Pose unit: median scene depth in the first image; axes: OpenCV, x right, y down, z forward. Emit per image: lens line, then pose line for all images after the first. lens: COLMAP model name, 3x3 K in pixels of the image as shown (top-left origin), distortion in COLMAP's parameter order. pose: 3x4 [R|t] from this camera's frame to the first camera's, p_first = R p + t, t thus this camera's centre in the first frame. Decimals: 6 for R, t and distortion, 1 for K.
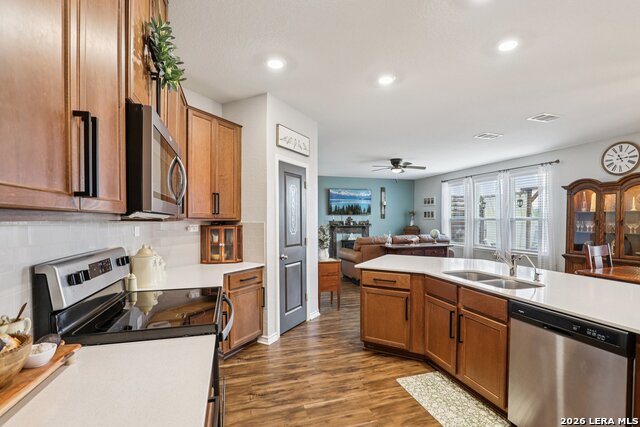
lens RADIAL K [[300.6, 0, 320.6], [0, 300.6, 224.0], [0, 0, 1]] dist [-0.028099, 0.000954]
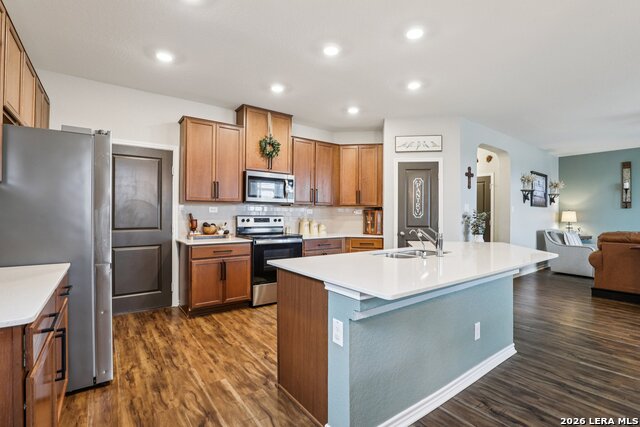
lens RADIAL K [[297.4, 0, 325.2], [0, 297.4, 214.1], [0, 0, 1]] dist [-0.040555, 0.007552]
pose [[0.346518, 0.003014, -0.938038, 1.038724], [-0.020196, 0.999787, -0.004248, 0.035908], [0.937826, 0.020417, 0.346505, 0.237240]]
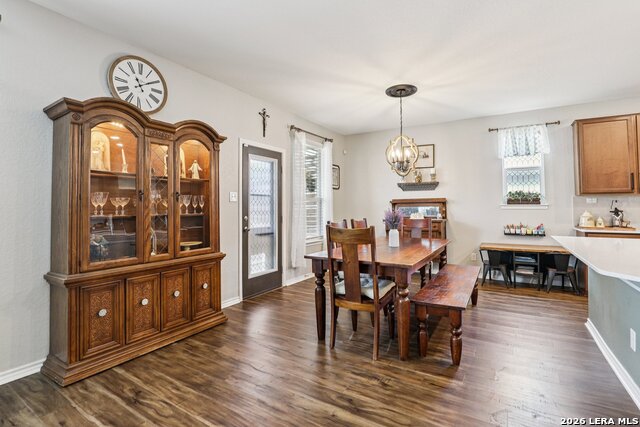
lens RADIAL K [[302.6, 0, 325.5], [0, 302.6, 196.0], [0, 0, 1]] dist [-0.039499, 0.000111]
pose [[-0.672871, 0.033478, 0.739002, 0.523047], [0.015183, 0.999390, -0.031449, 0.020743], [-0.739604, -0.009941, -0.672969, 1.605320]]
